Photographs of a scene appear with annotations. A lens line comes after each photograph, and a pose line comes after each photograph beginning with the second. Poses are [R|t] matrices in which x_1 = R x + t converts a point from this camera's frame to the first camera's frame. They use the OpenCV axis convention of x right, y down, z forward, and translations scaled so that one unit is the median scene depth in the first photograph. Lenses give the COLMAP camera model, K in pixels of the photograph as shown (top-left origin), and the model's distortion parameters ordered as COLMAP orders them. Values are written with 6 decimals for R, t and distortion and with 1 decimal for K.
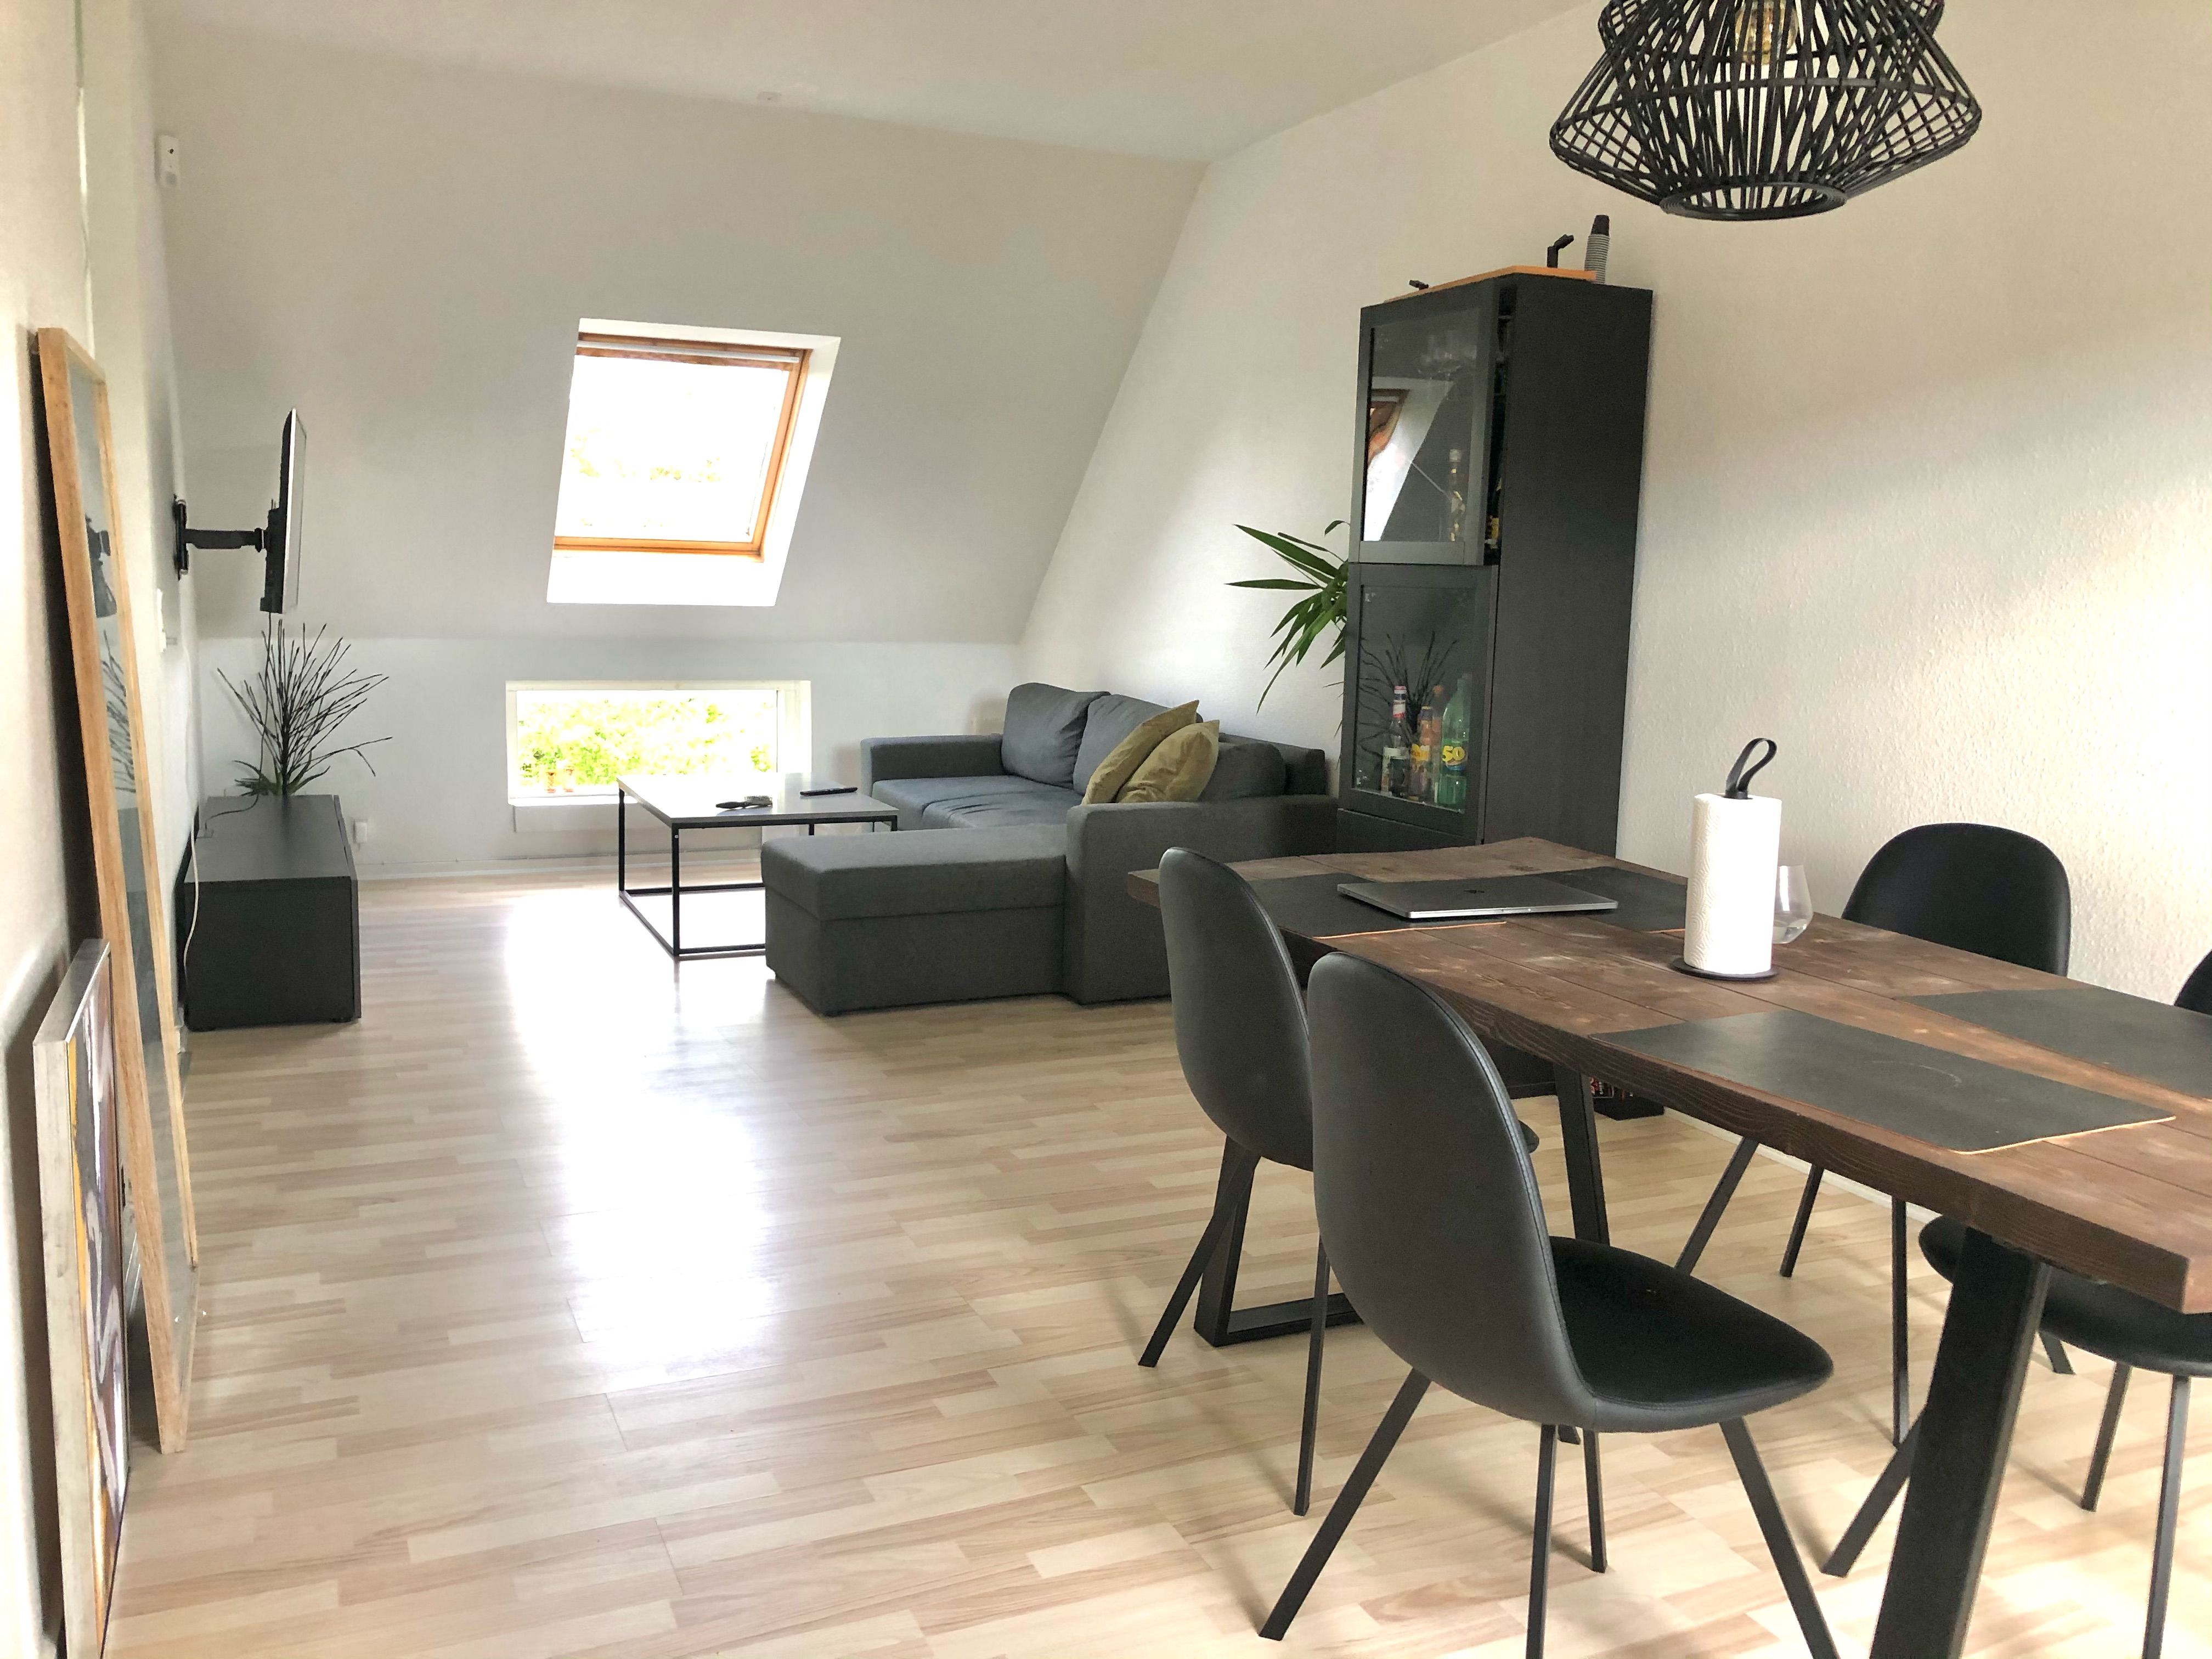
lens RADIAL K [[1793.1, 0, 1106.0], [0, 1793.1, 829.5], [0, 0, 1]] dist [0.001118, 0.000069]
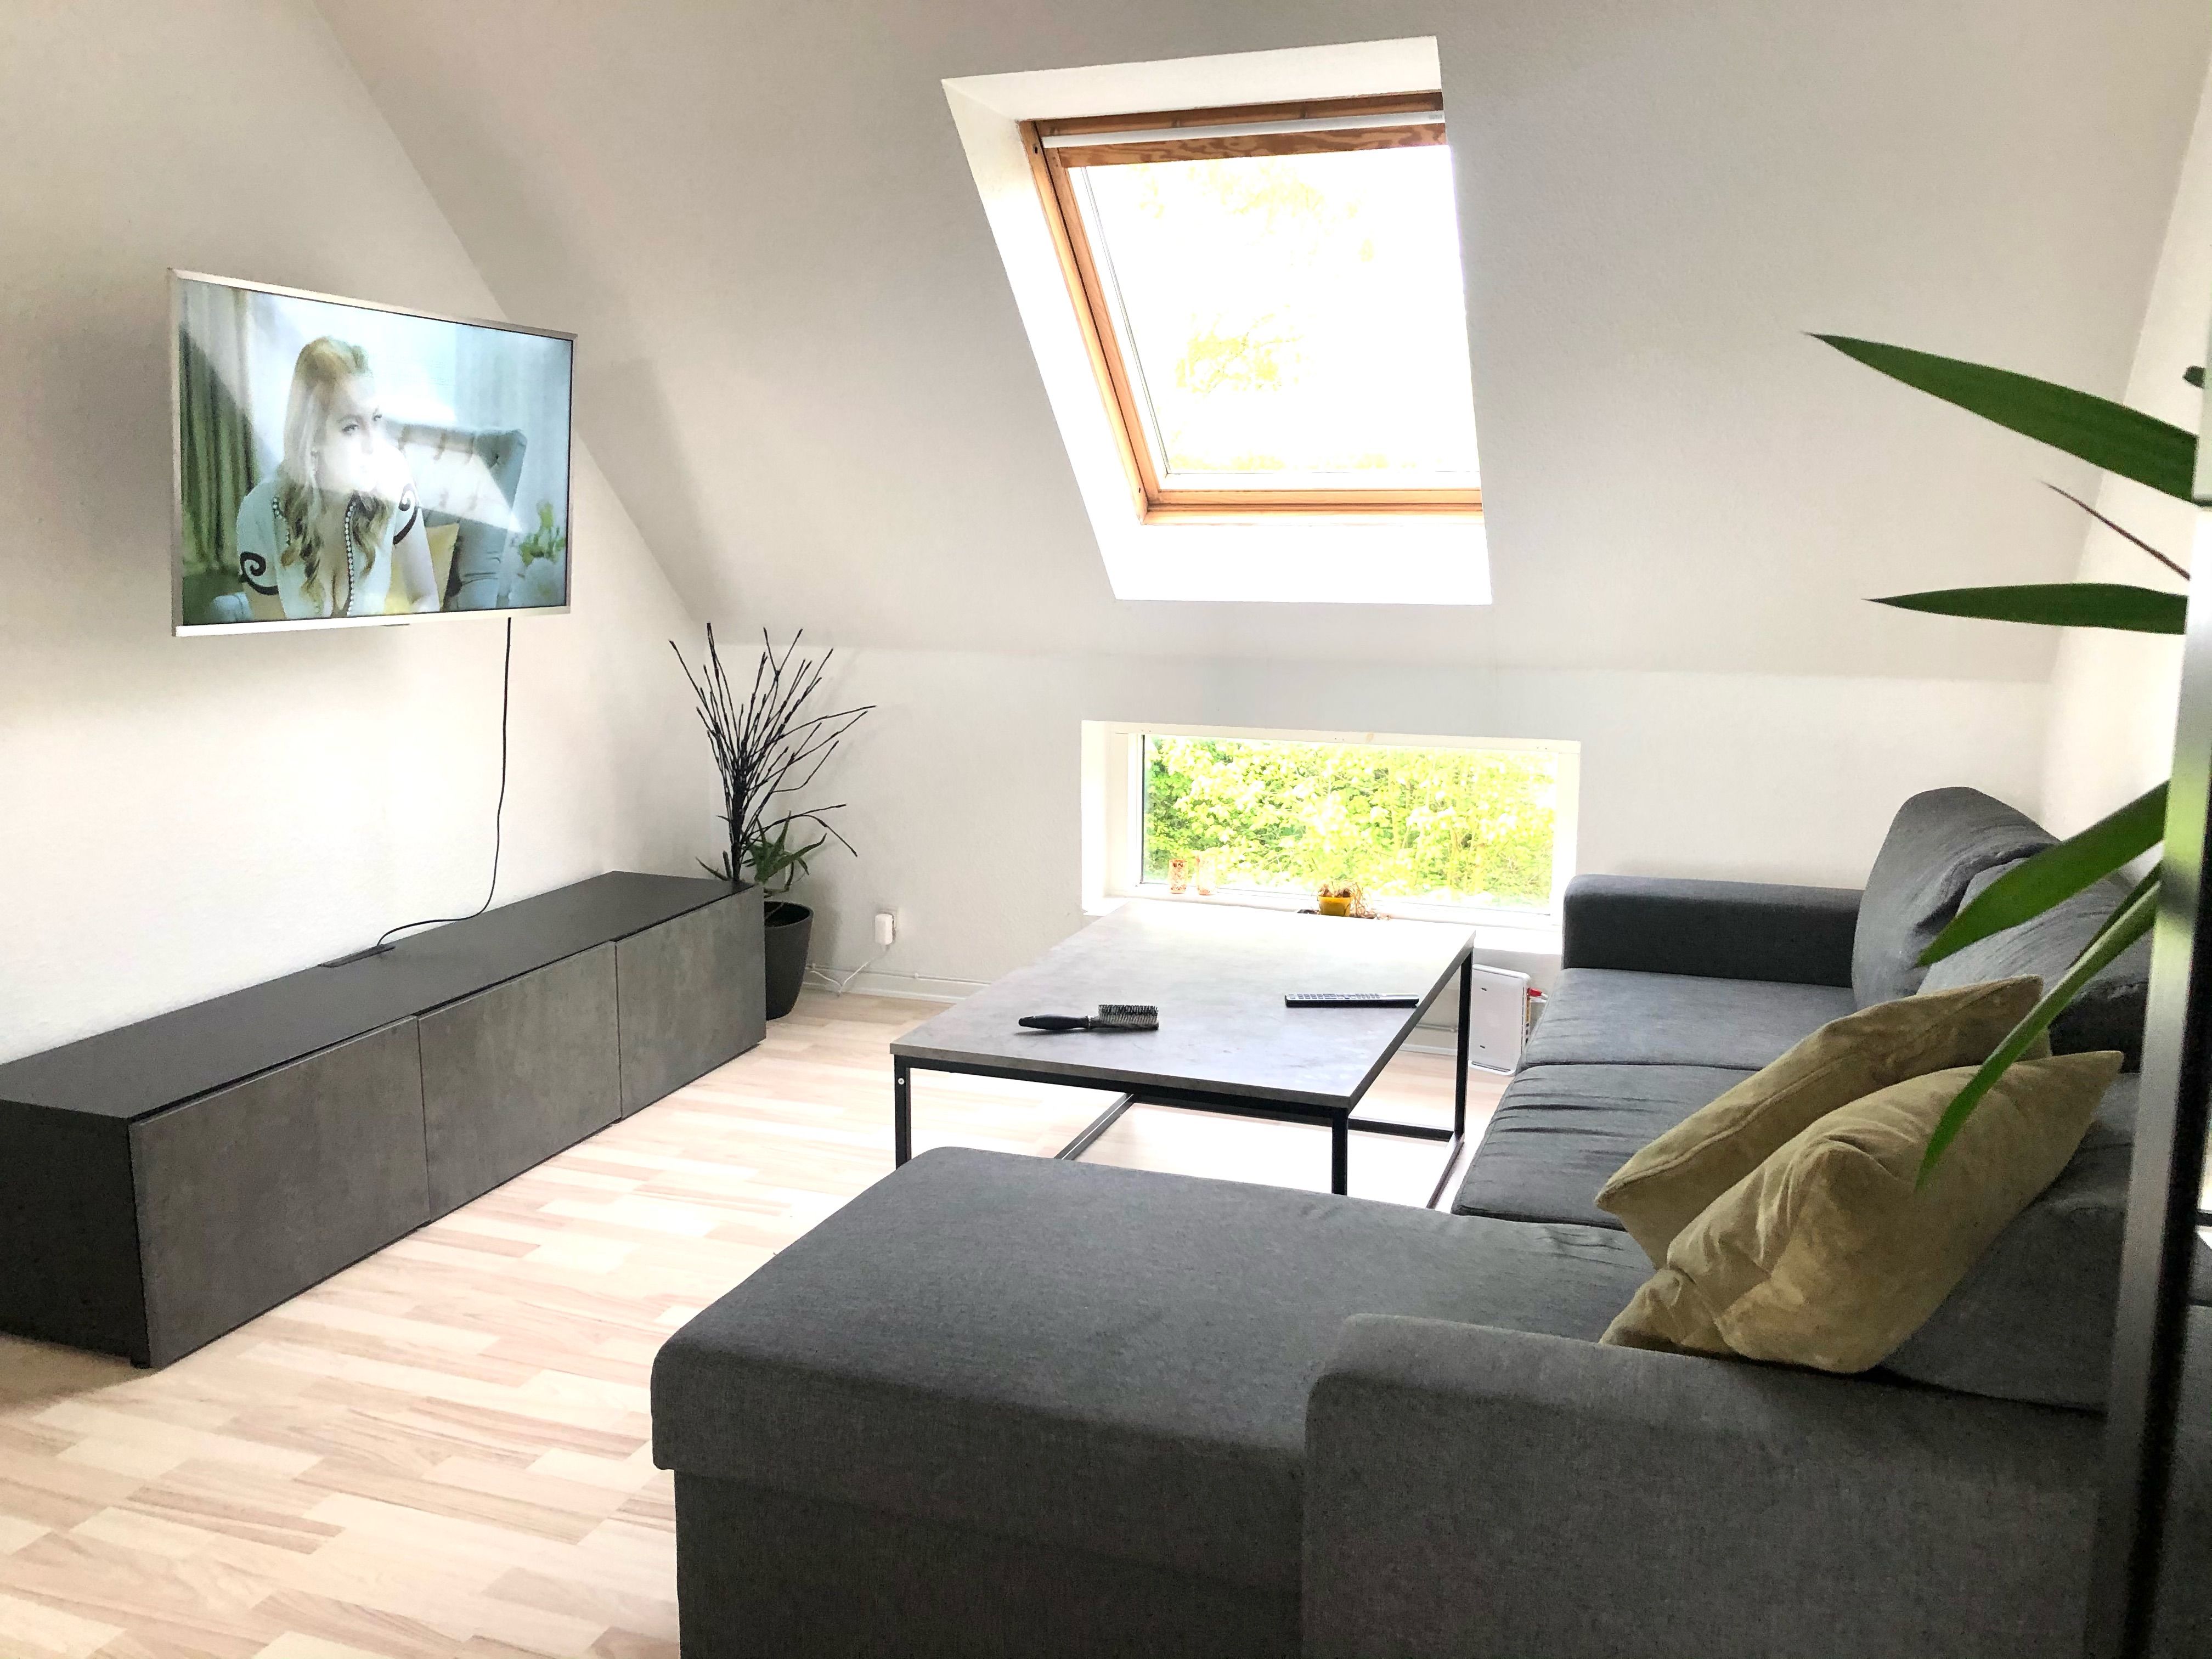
lens RADIAL K [[1793.1, 0, 1106.0], [0, 1793.1, 829.5], [0, 0, 1]] dist [0.001118, 0.000069]
pose [[0.718085, 0.093690, -0.689620, 0.117092], [-0.076089, 0.995526, 0.056020, -0.081533], [0.691783, 0.012246, 0.722001, 0.551873]]
